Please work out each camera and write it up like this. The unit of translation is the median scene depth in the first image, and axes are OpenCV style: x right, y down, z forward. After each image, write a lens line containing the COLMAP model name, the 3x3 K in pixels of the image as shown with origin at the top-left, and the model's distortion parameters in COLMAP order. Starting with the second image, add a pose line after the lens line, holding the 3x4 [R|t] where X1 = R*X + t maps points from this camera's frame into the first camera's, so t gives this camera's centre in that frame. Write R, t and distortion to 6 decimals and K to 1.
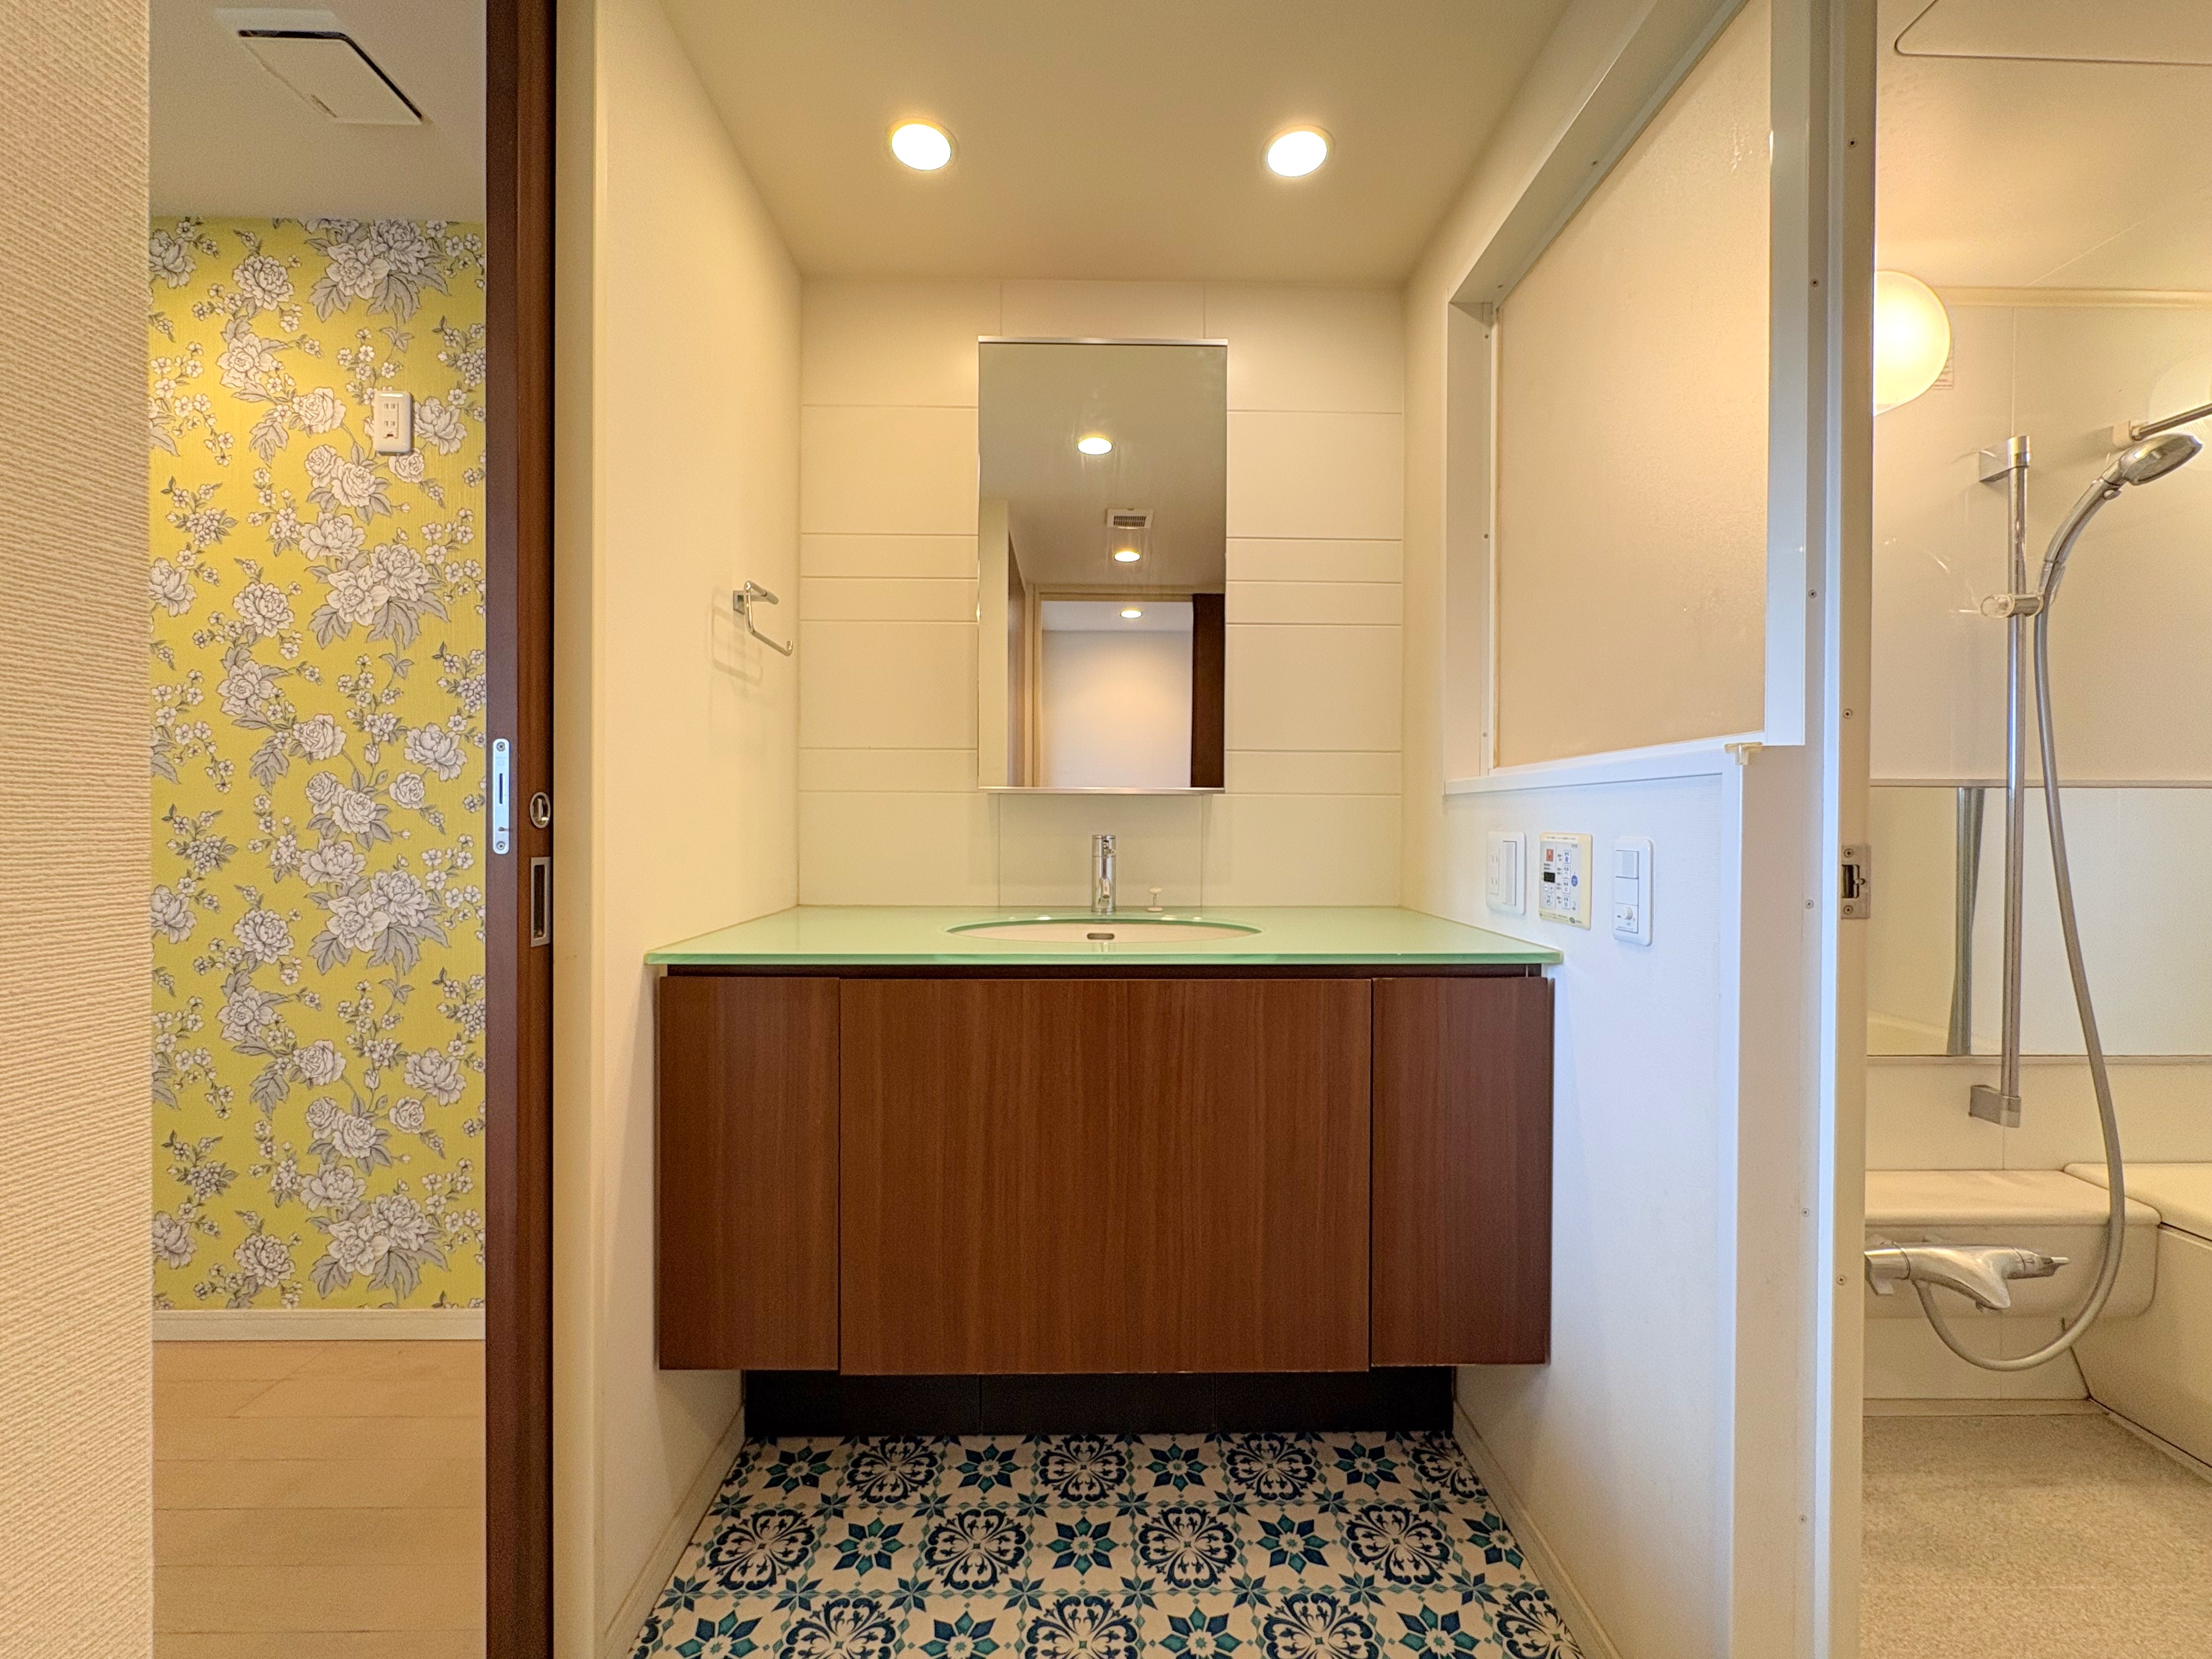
lens RADIAL K [[881.3, 0, 1103.7], [0, 881.3, 832.1], [0, 0, 1]] dist [0.003656, -0.000589]
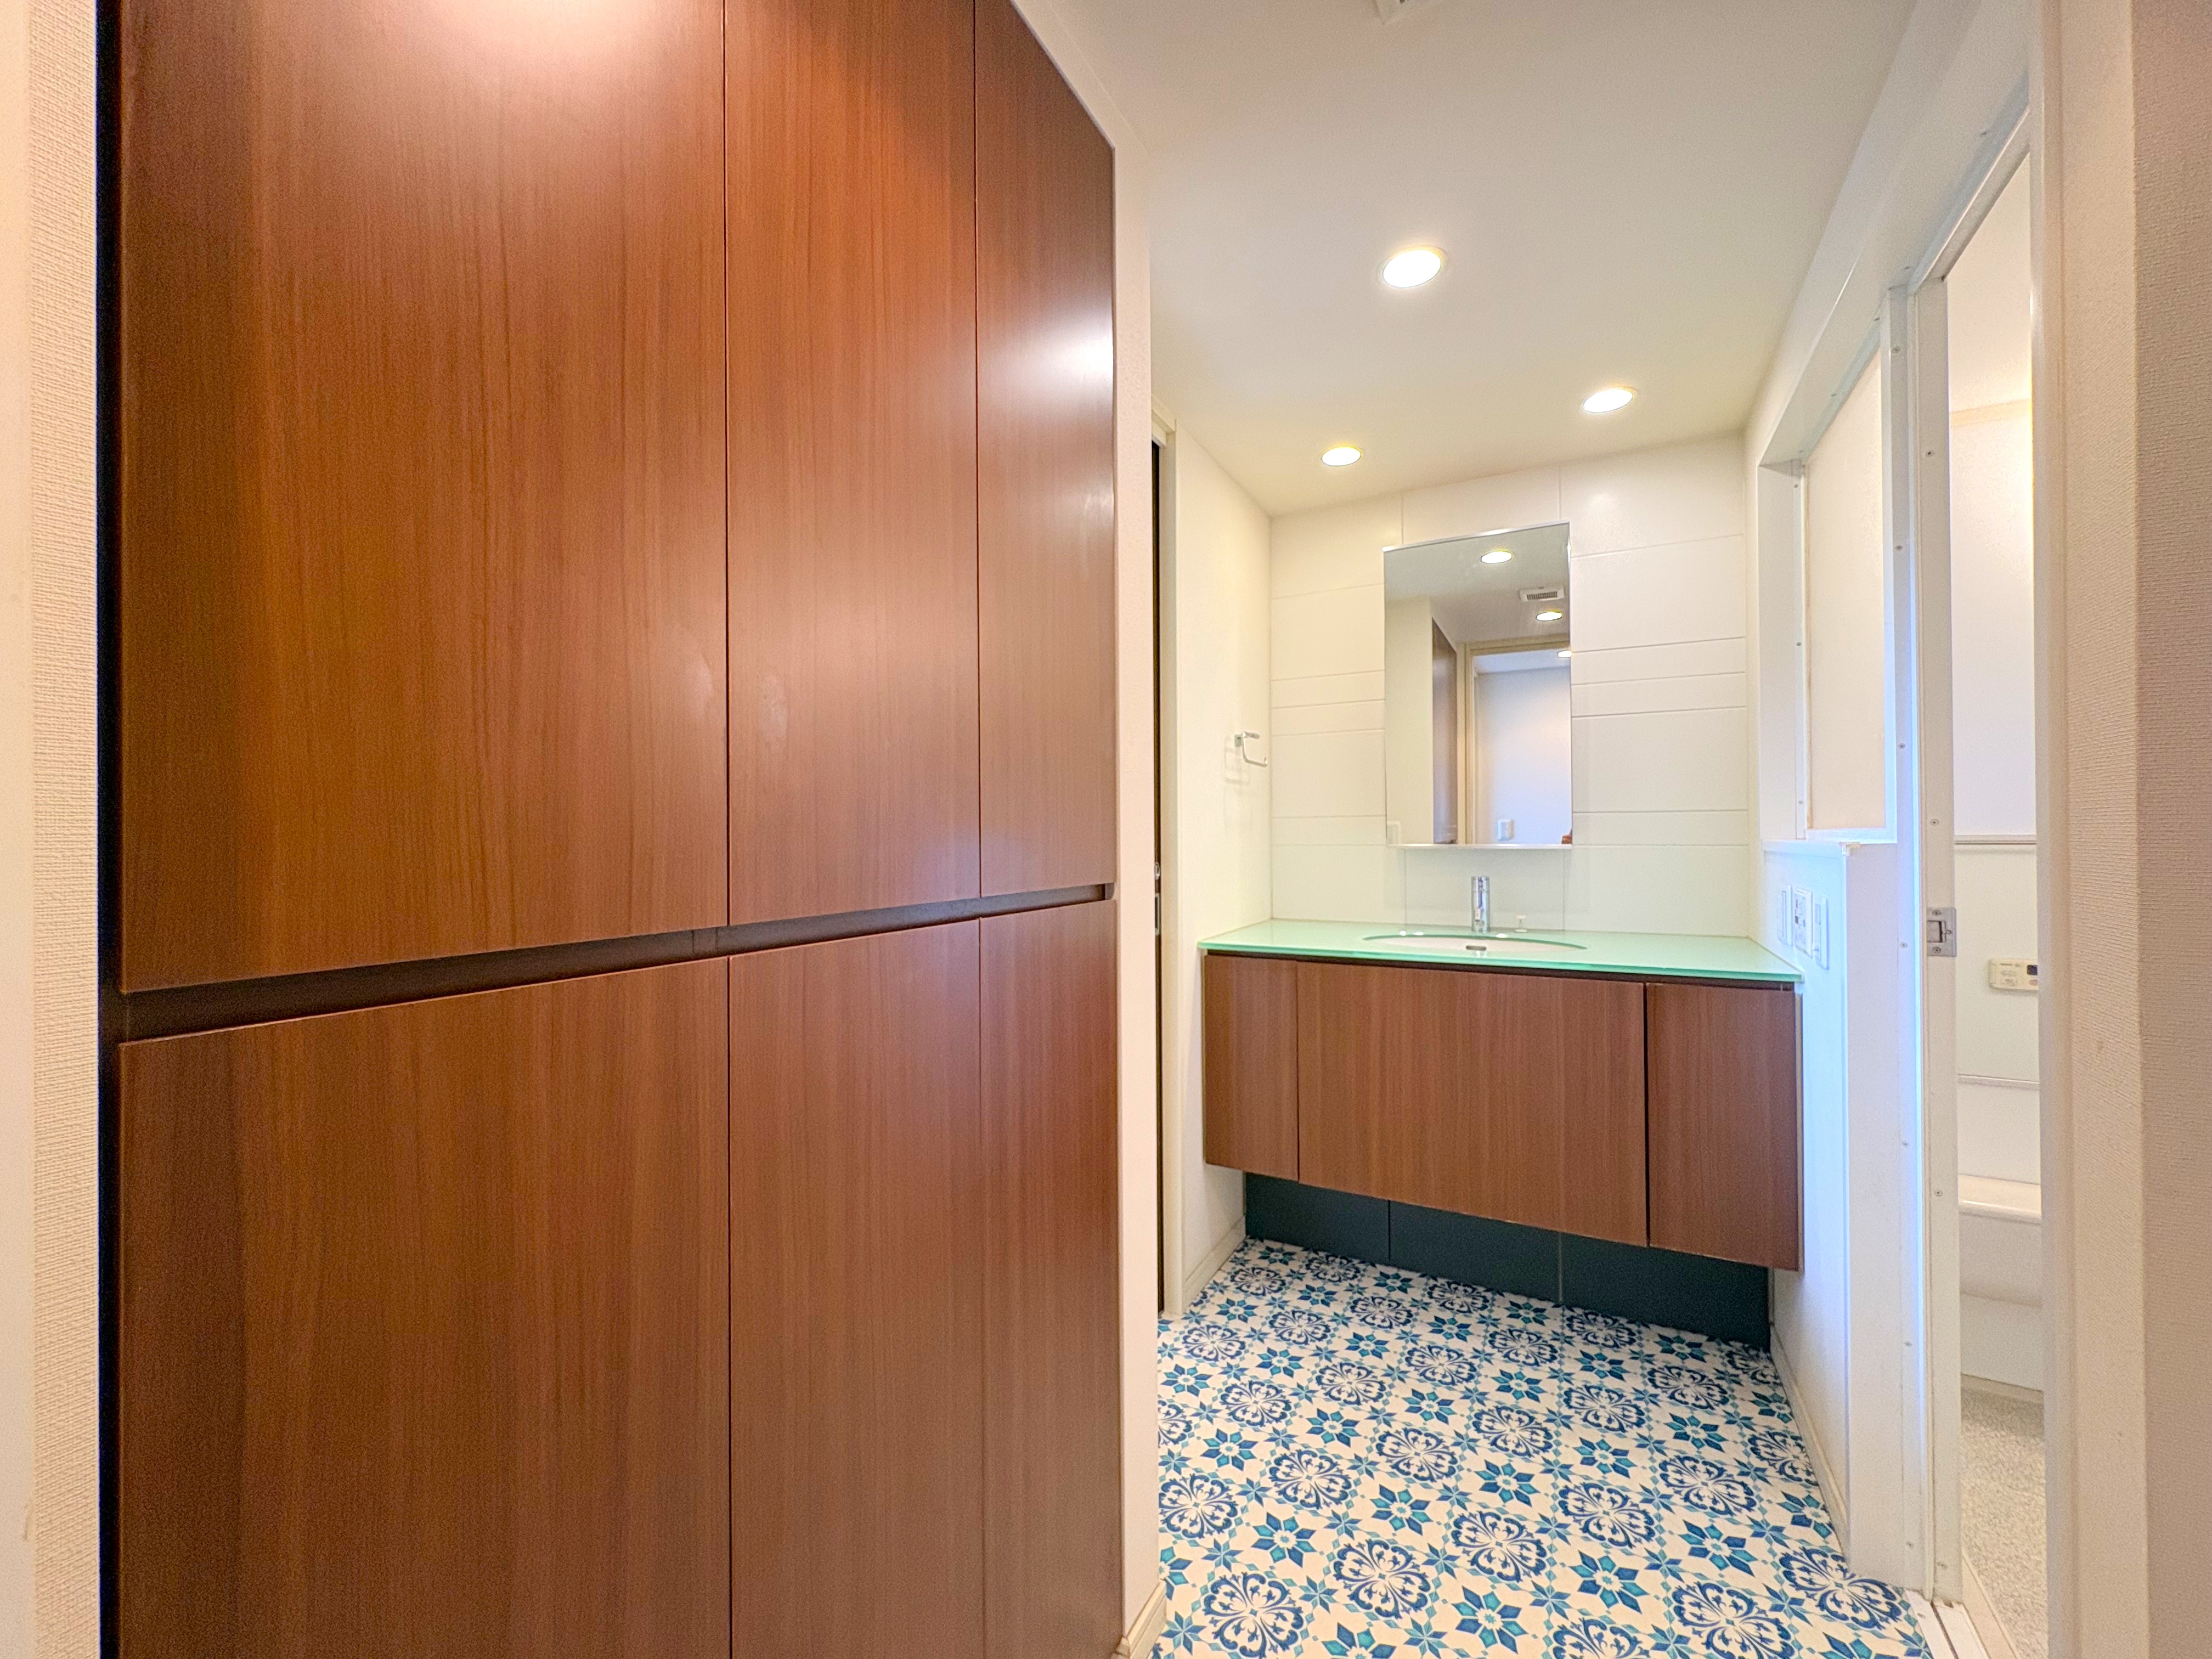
lens RADIAL K [[881.3, 0, 1104.7], [0, 881.3, 827.9], [0, 0, 1]] dist [0.003656, -0.000589]
pose [[0.869579, -0.014329, -0.493586, 0.221596], [0.006678, 0.999829, -0.017260, -0.068159], [0.493749, 0.011713, 0.869526, -0.666382]]
